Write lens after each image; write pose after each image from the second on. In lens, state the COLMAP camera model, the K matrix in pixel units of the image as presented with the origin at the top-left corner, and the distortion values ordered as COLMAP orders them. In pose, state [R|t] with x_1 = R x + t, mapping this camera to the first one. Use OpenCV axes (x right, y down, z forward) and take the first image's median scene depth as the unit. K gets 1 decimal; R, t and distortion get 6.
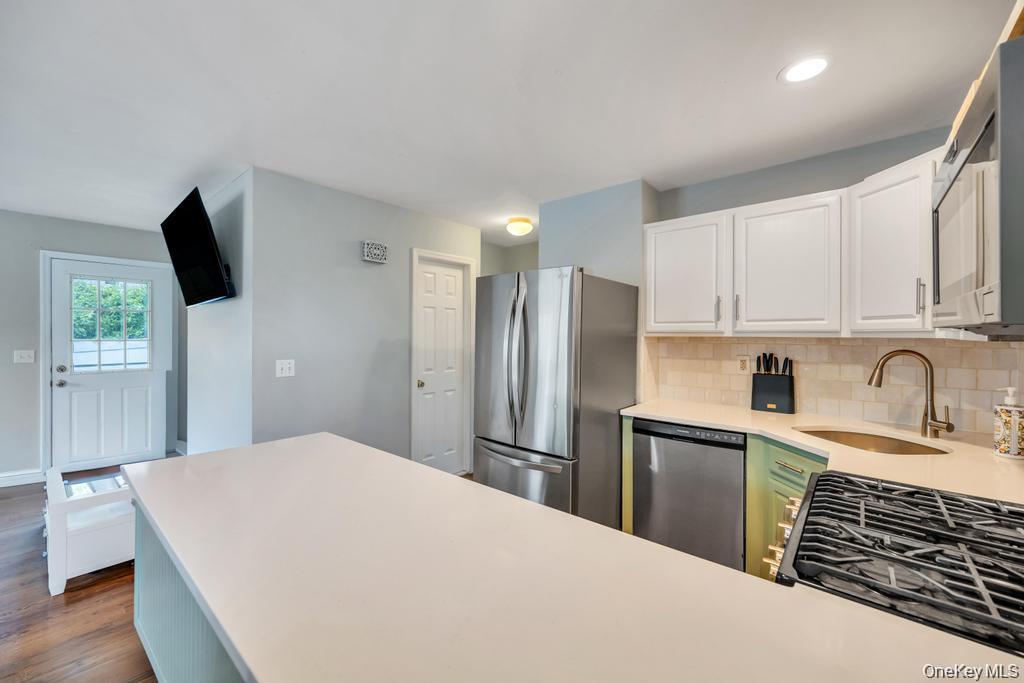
lens RADIAL K [[401.3, 0, 508.6], [0, 401.3, 336.9], [0, 0, 1]] dist [0.001779, -0.000856]
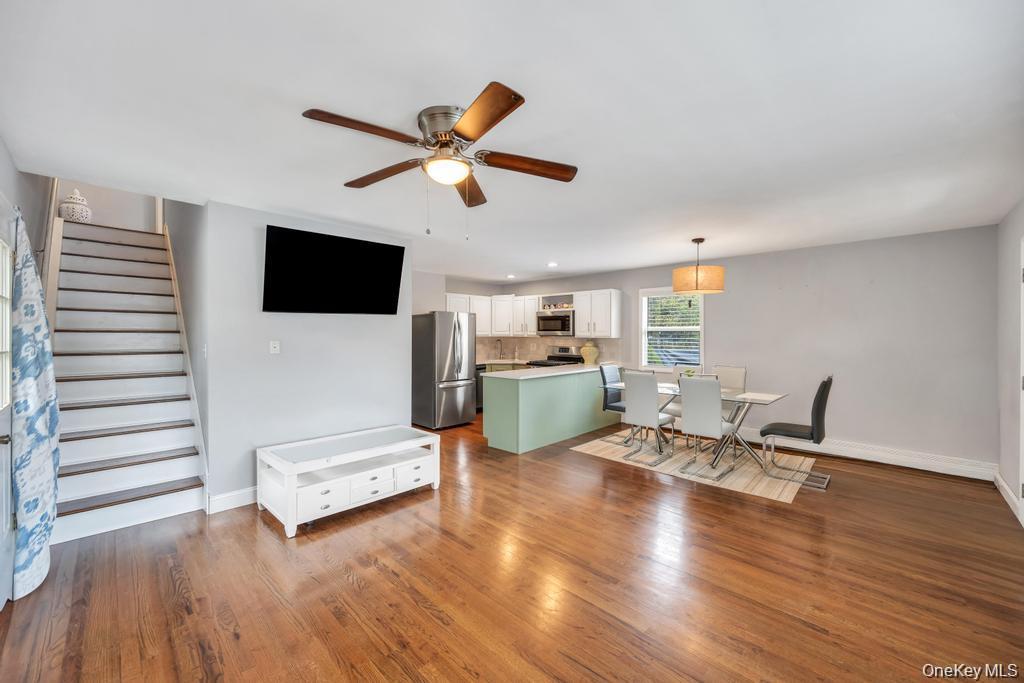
lens RADIAL K [[401.3, 0, 512.7], [0, 401.3, 335.2], [0, 0, 1]] dist [0.001779, -0.000856]
pose [[0.052223, -0.004994, 0.998623, -2.452628], [0.006545, 0.999968, 0.004658, -0.022144], [-0.998614, 0.006293, 0.052254, 0.498472]]
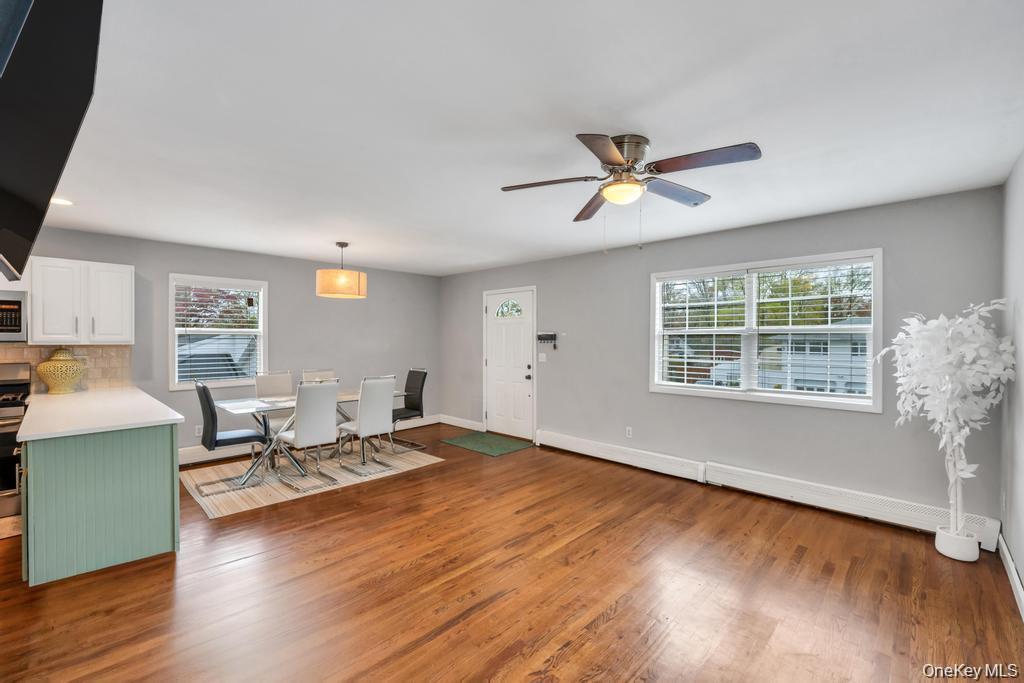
lens RADIAL K [[431.1, 0, 504.8], [0, 431.1, 341.6], [0, 0, 1]] dist [0.002712, 0.000509]
pose [[-0.998582, -0.004934, 0.053009, -1.430285], [-0.004038, 0.999847, 0.017000, -0.035036], [-0.053085, 0.016762, -0.998449, 1.649333]]
